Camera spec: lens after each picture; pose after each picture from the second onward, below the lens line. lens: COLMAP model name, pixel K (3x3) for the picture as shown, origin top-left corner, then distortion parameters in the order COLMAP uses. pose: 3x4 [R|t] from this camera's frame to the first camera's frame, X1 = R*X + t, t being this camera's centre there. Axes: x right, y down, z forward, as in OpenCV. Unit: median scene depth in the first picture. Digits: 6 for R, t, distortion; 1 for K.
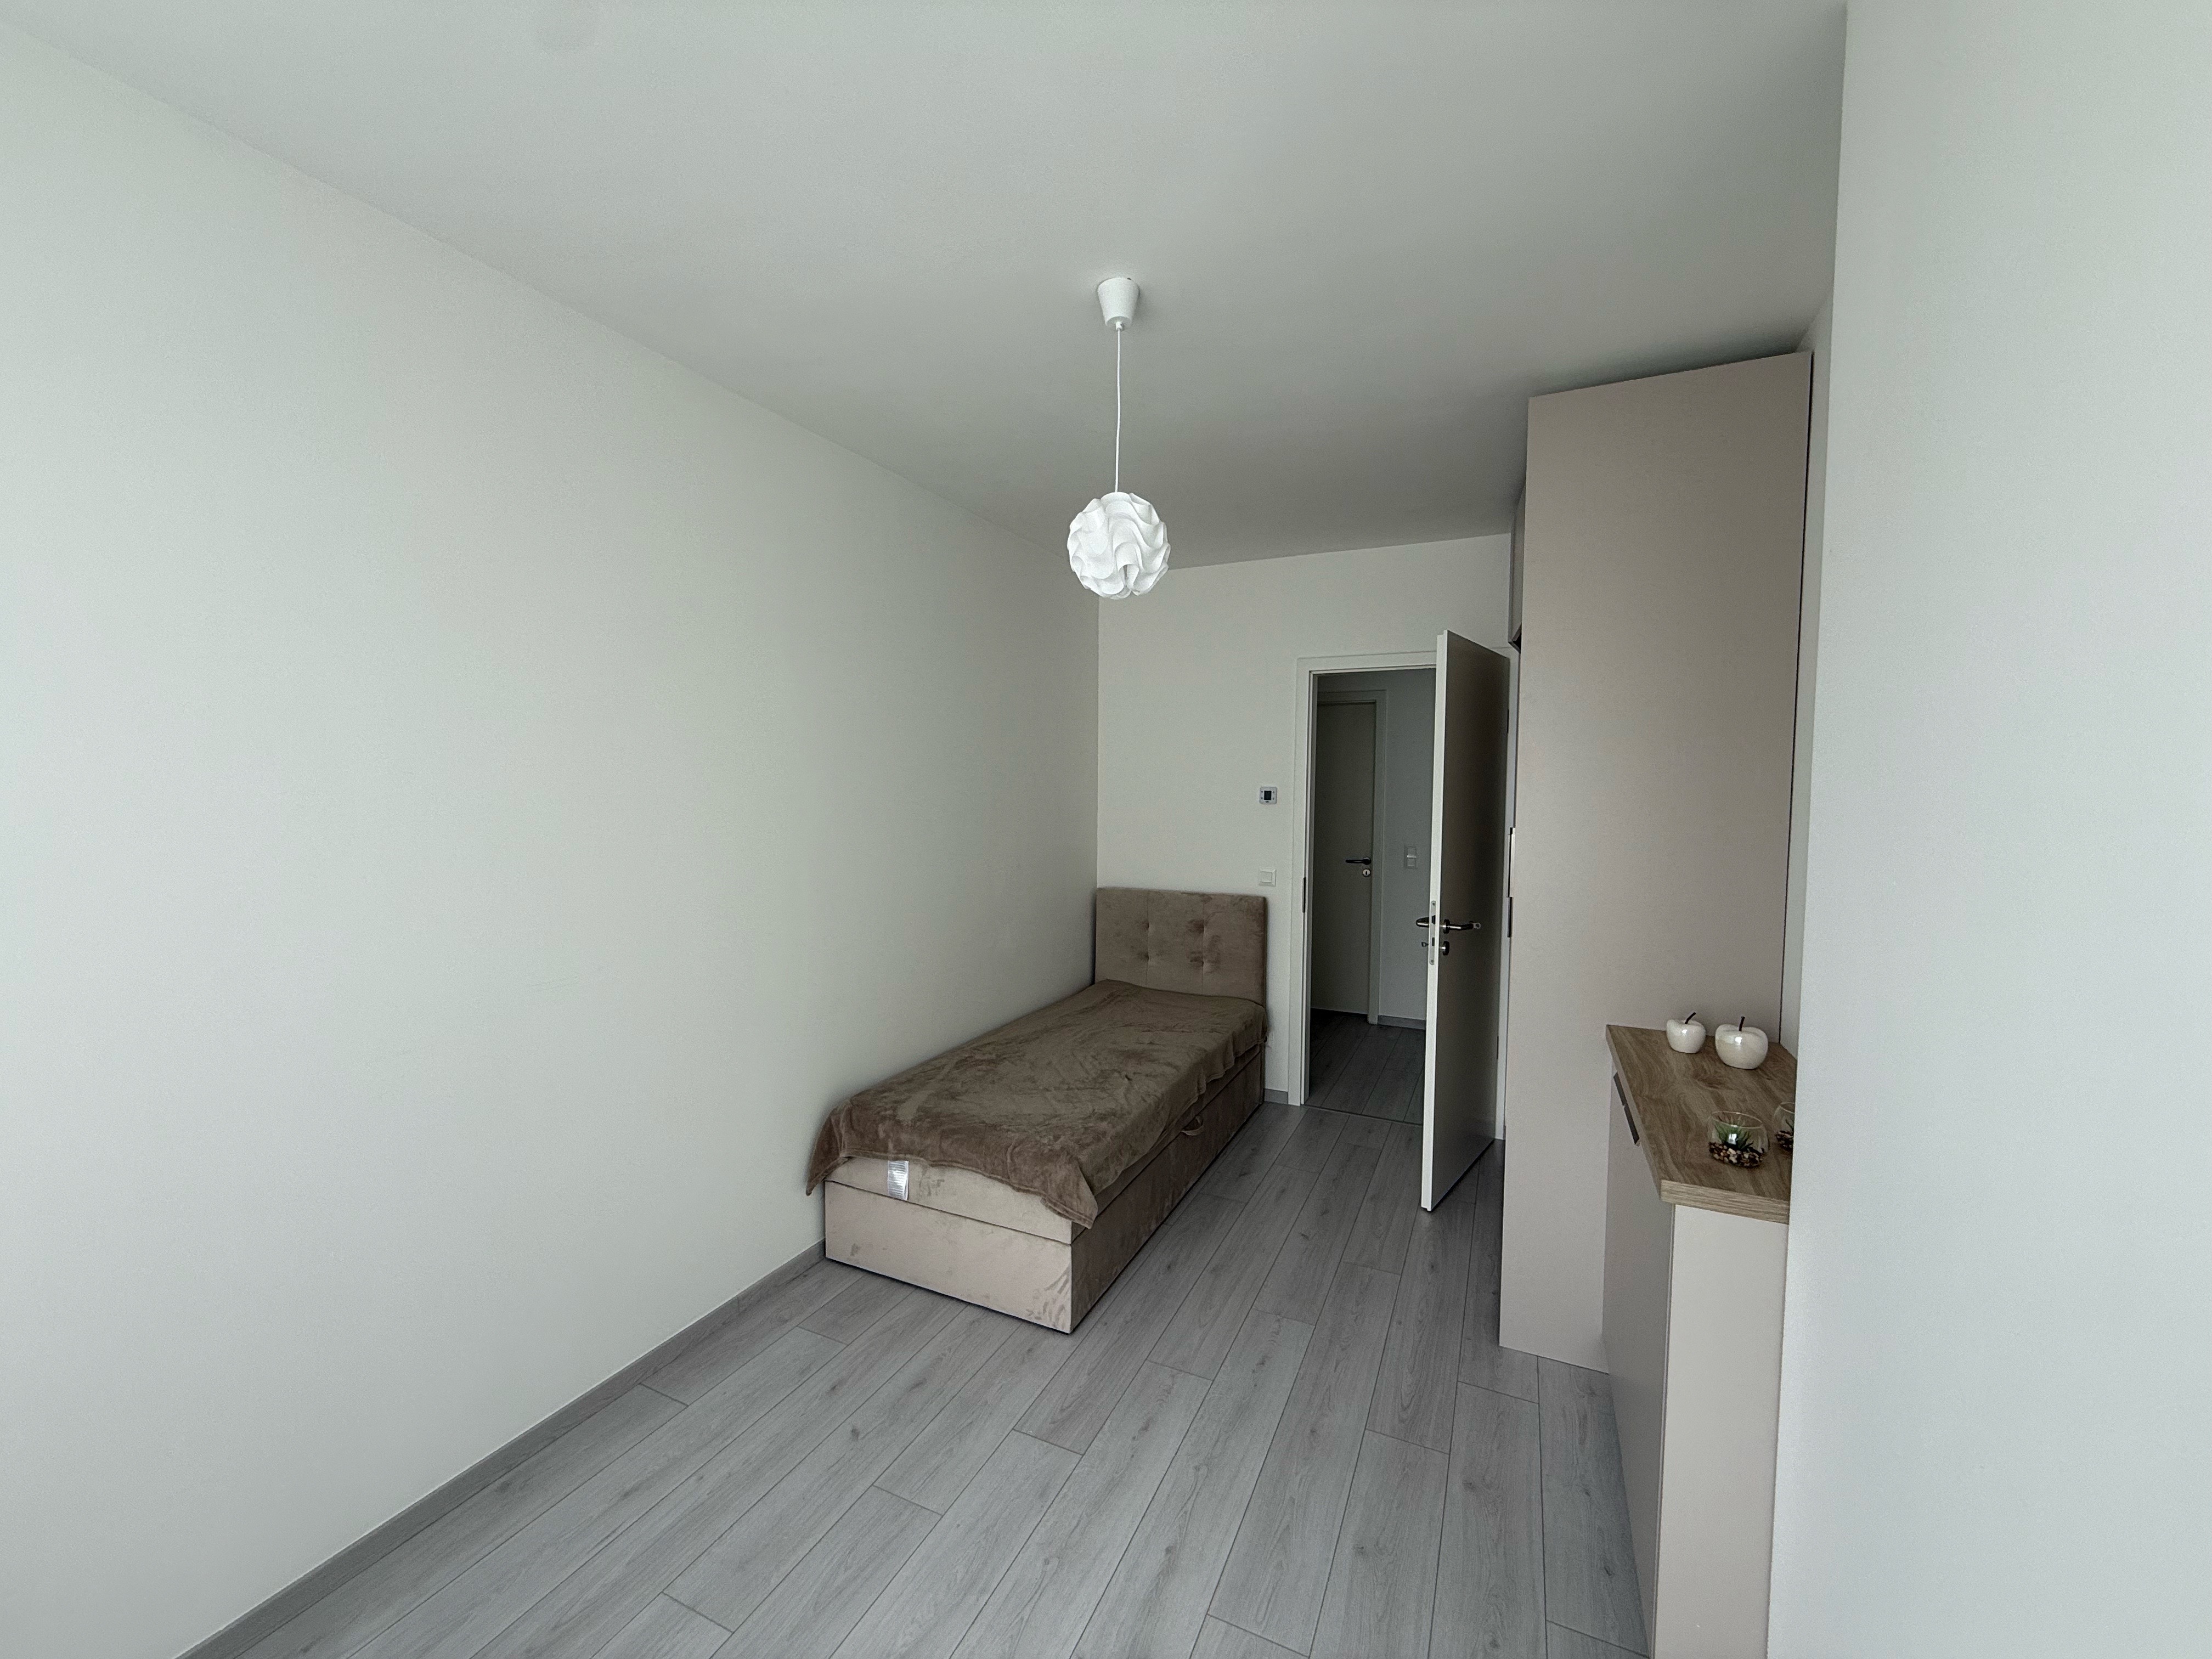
lens RADIAL K [[876.8, 0, 1099.8], [0, 876.8, 830.8], [0, 0, 1]] dist [0.001496, -0.000055]
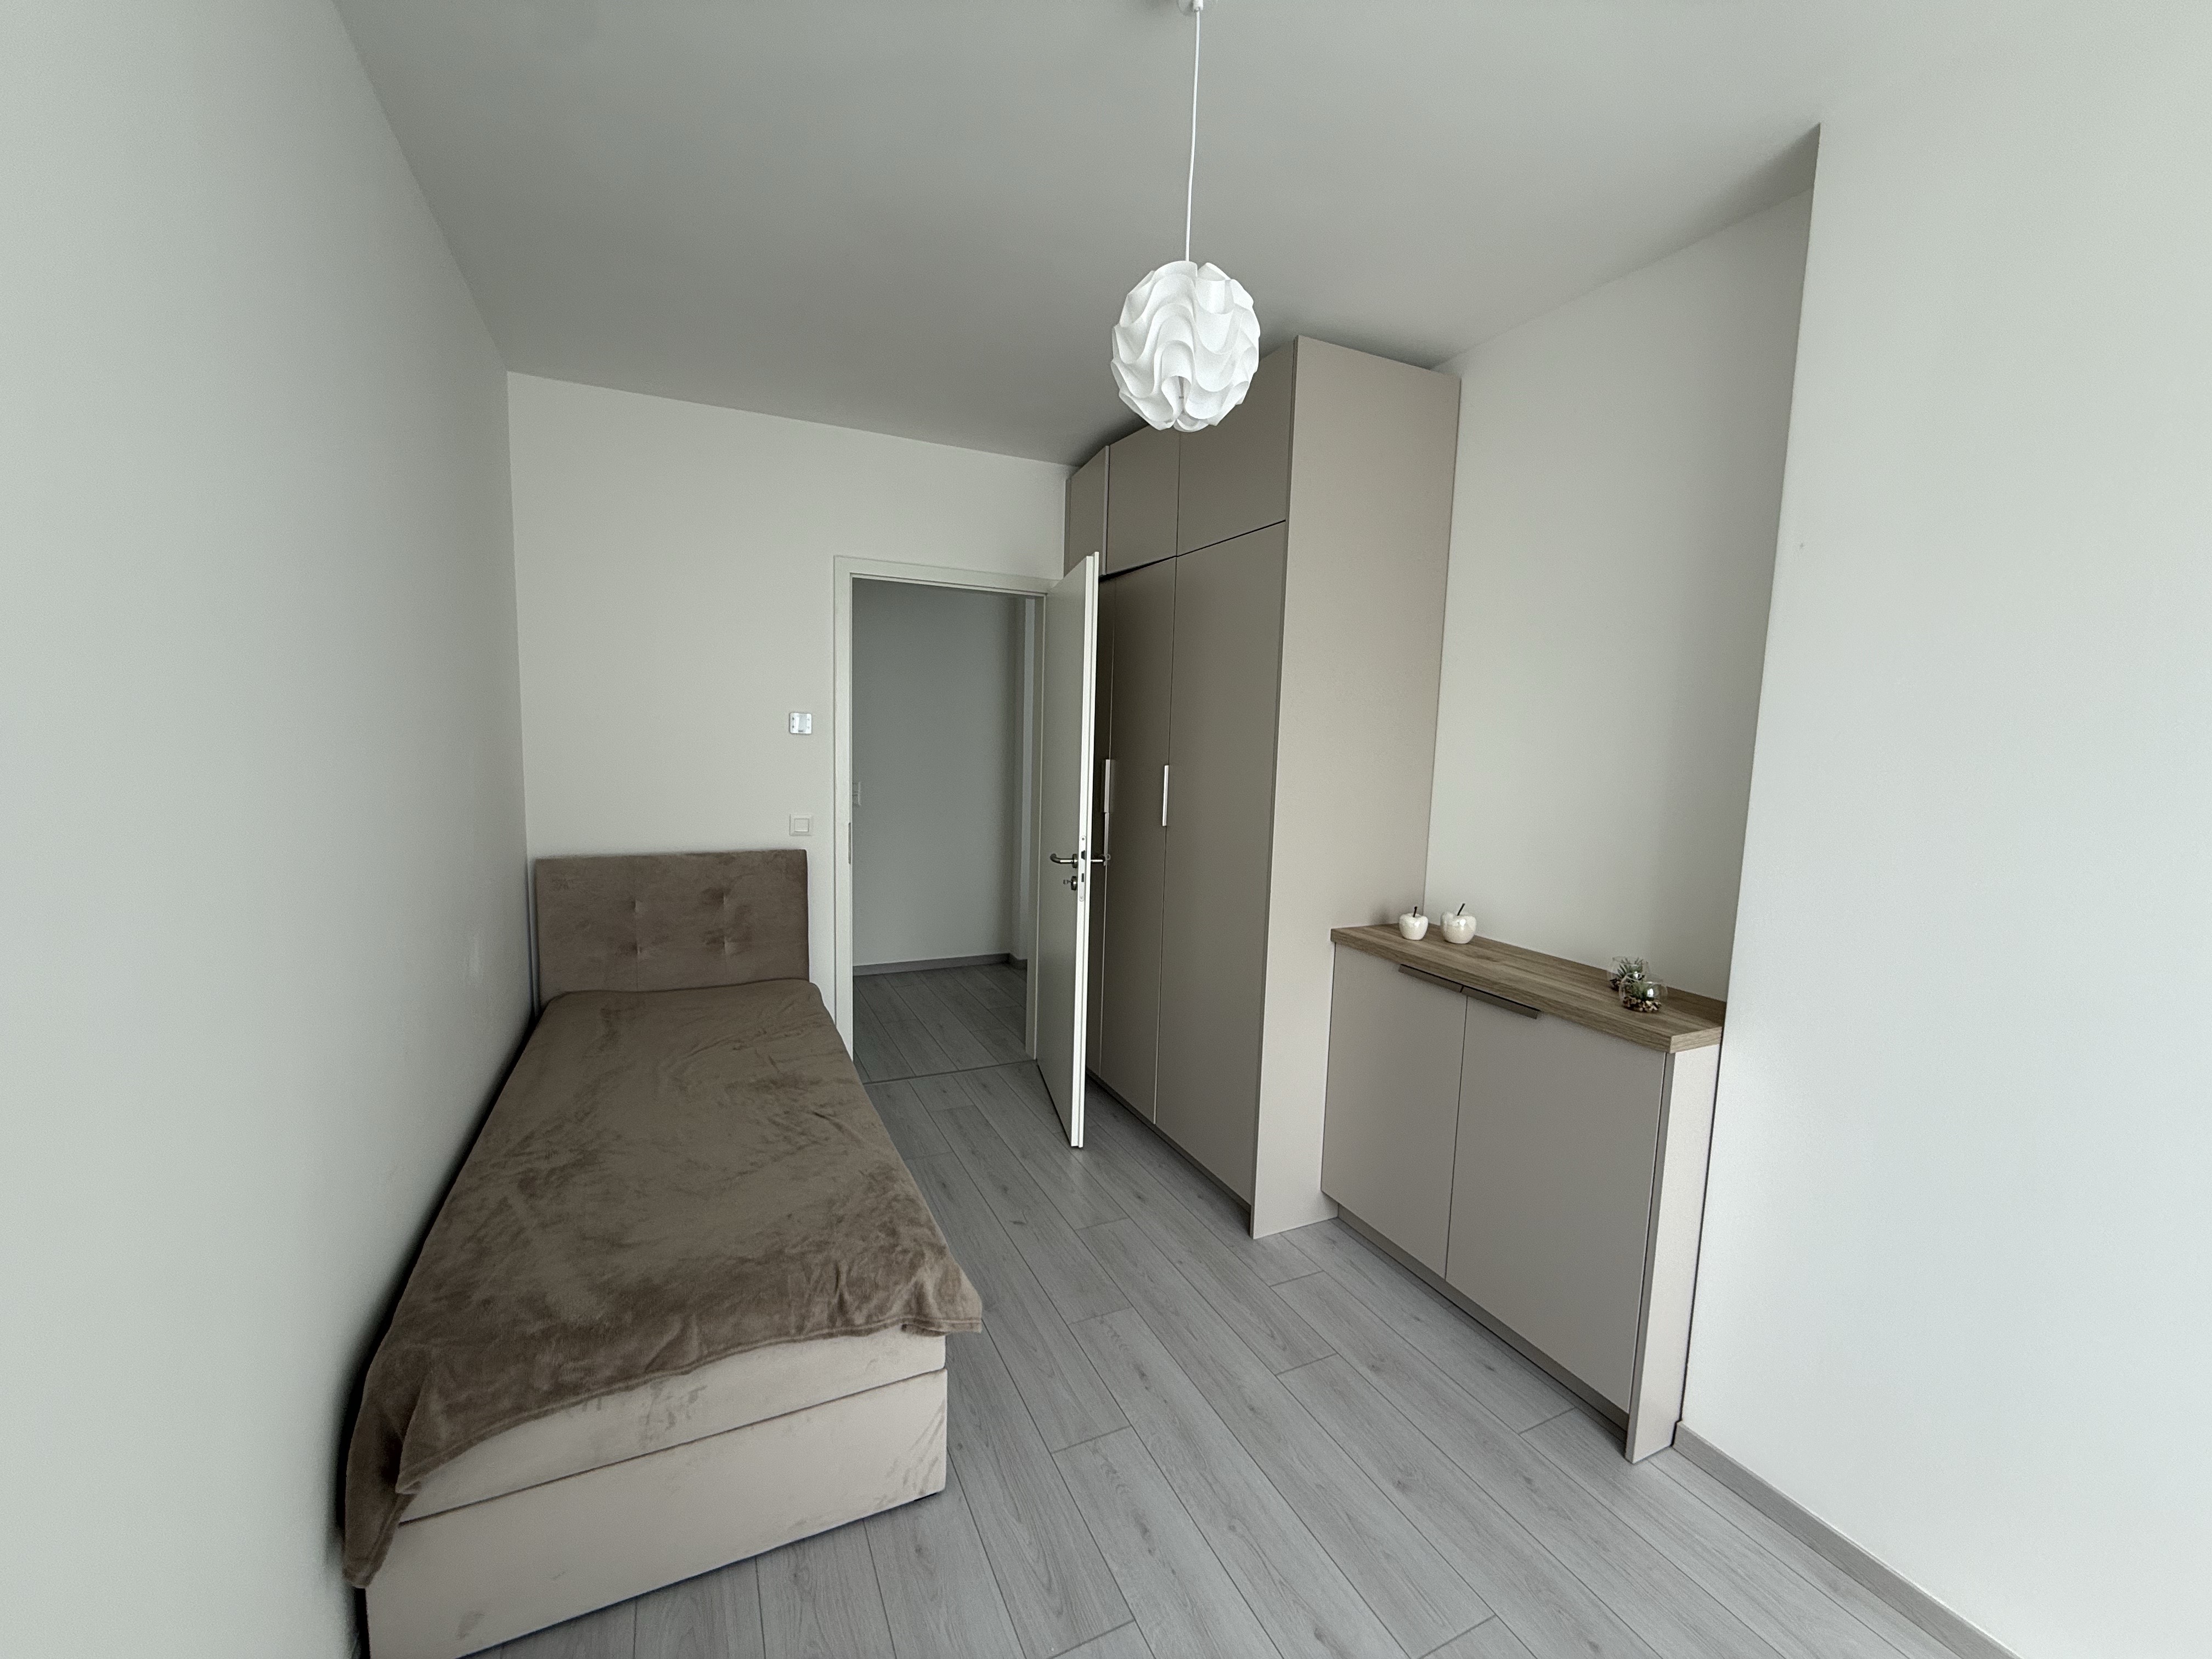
lens RADIAL K [[876.8, 0, 1101.4], [0, 876.8, 832.4], [0, 0, 1]] dist [0.001496, -0.000055]
pose [[0.628926, -0.072887, 0.774041, -0.356479], [0.015543, 0.996576, 0.081213, -0.002537], [-0.777310, -0.039046, 0.627905, 0.376260]]
